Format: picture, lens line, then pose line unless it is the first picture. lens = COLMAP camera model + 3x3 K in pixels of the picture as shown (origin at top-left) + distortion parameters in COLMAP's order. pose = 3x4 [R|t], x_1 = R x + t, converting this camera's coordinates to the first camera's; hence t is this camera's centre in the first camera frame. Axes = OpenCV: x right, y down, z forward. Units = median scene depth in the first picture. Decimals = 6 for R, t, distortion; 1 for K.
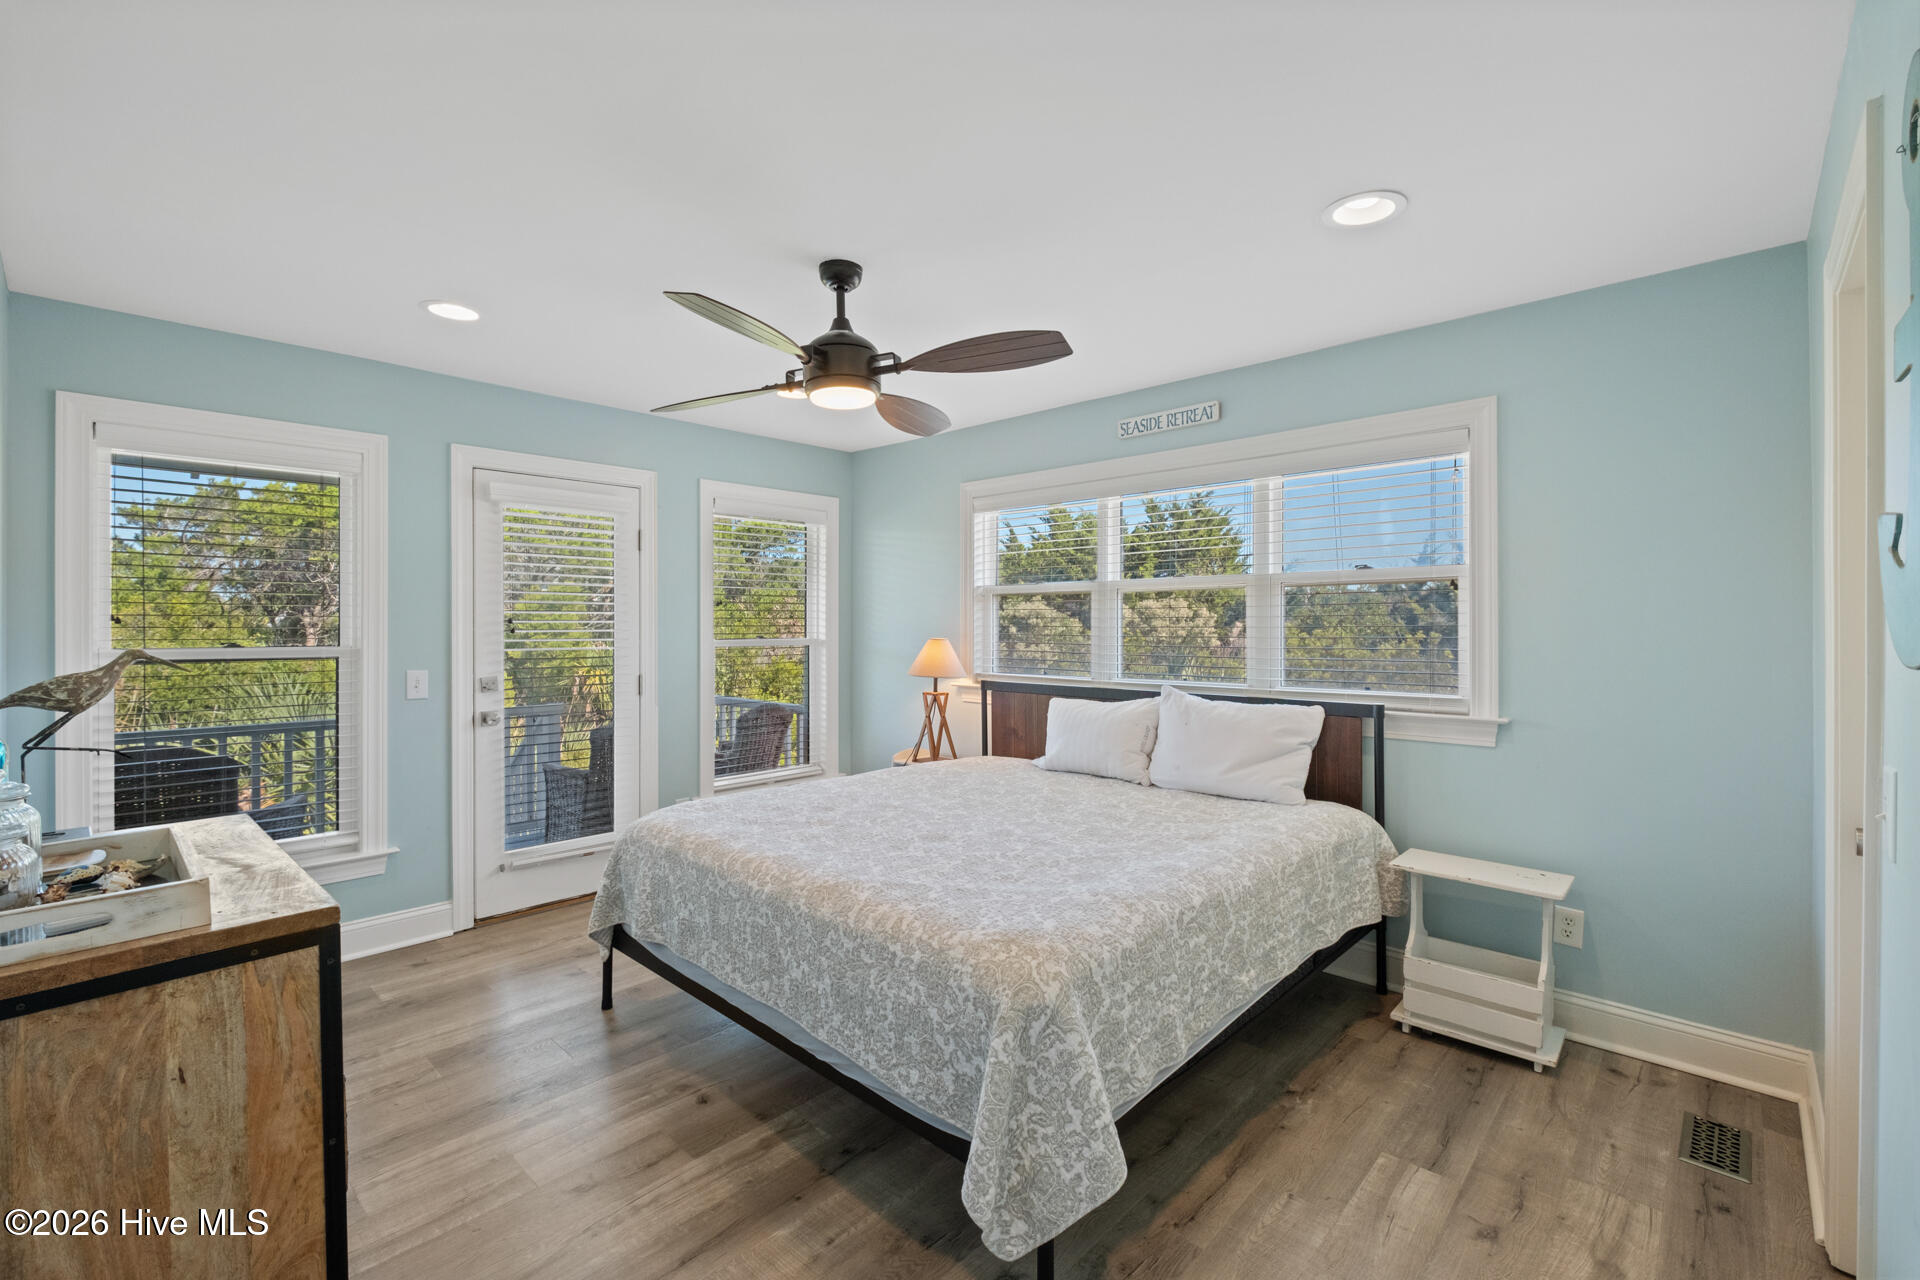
lens RADIAL K [[832.4, 0, 957.6], [0, 832.4, 631.6], [0, 0, 1]] dist [0.000312, -0.004177]
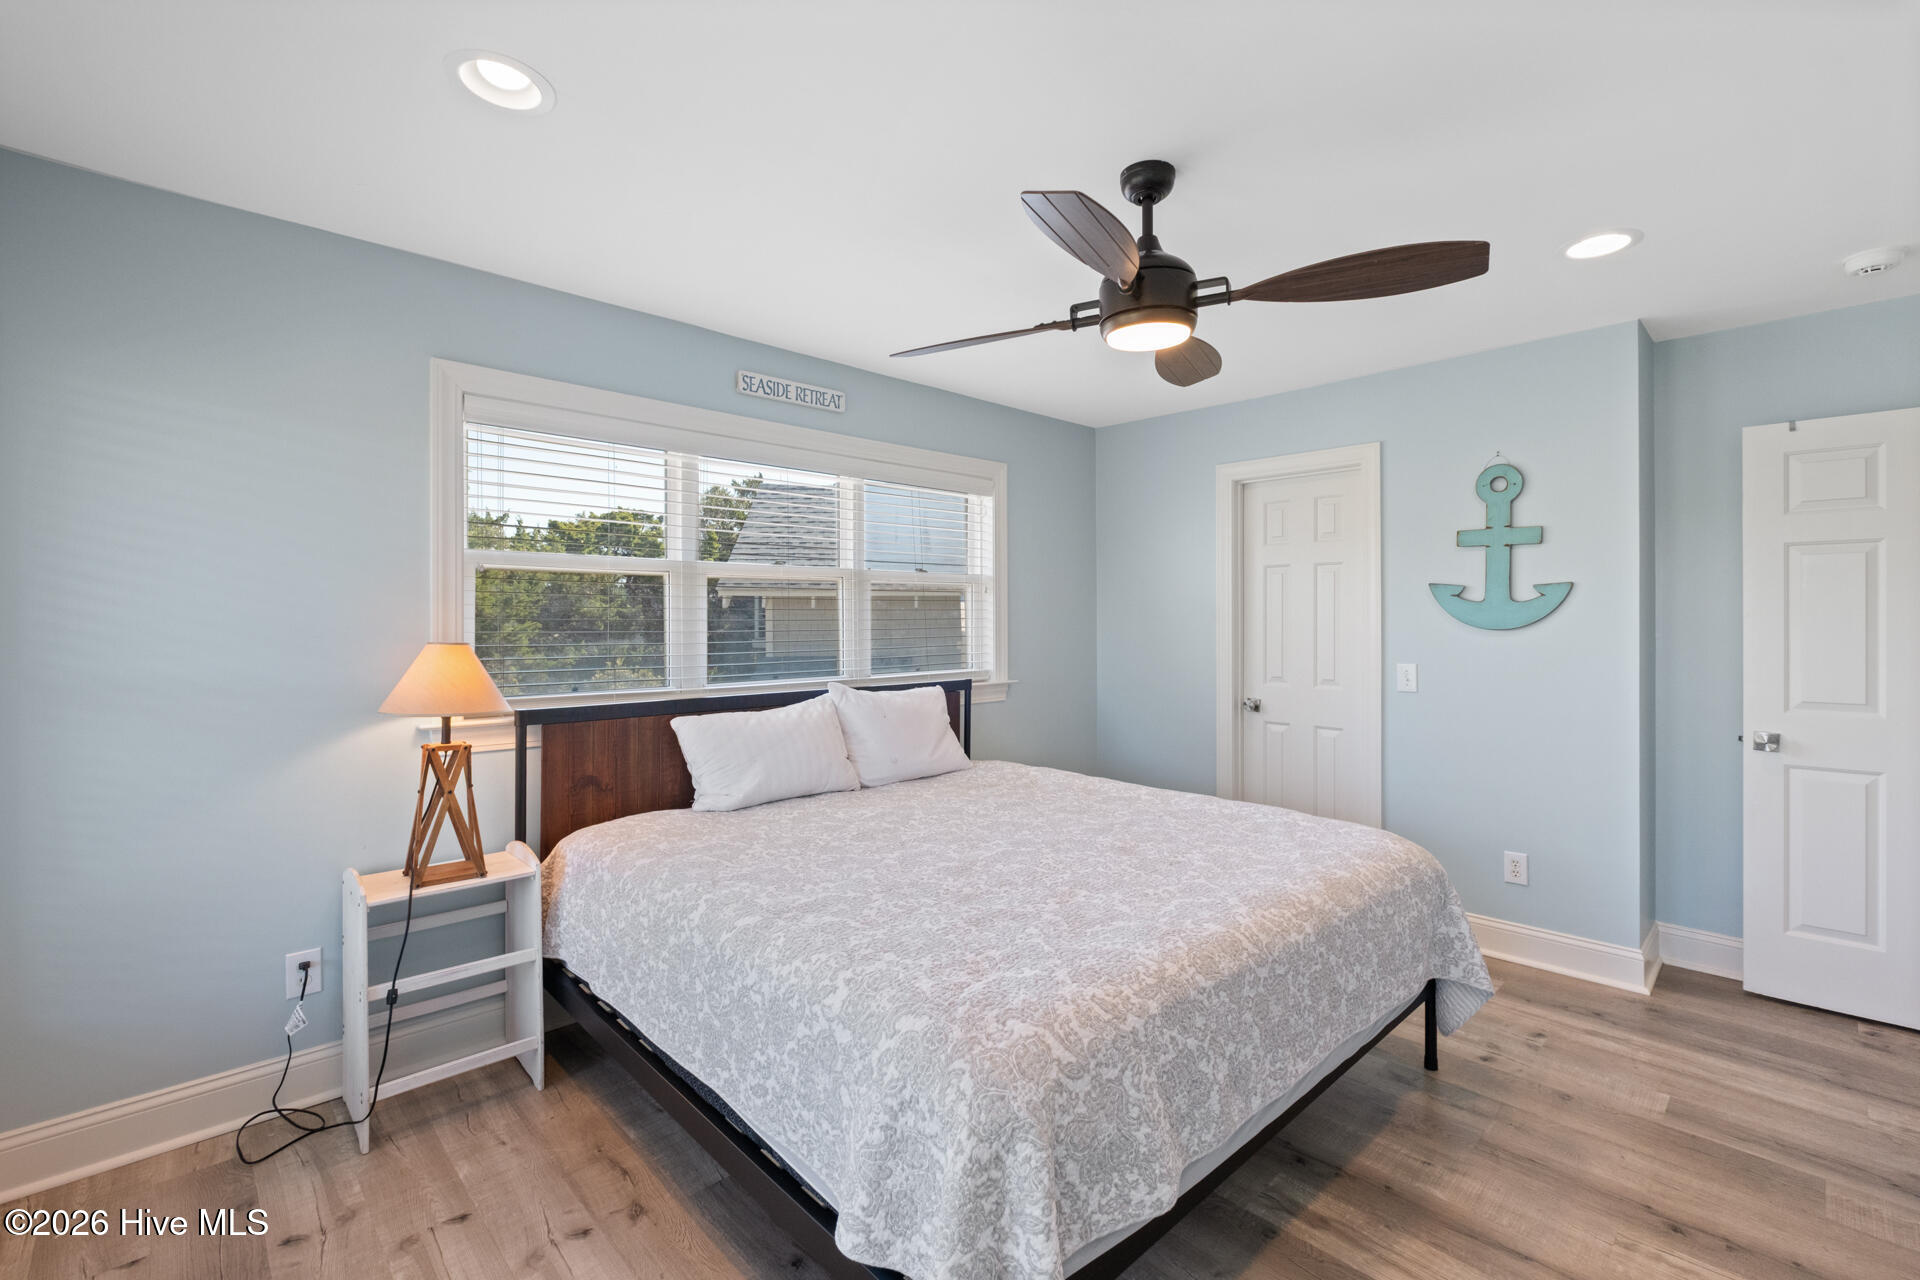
lens RADIAL K [[832.4, 0, 954.0], [0, 832.4, 625.0], [0, 0, 1]] dist [0.000312, -0.004177]
pose [[0.054711, -0.006898, 0.998478, -0.682630], [0.009946, 0.999930, 0.006363, -0.004321], [-0.998453, 0.009582, 0.054776, 0.821235]]
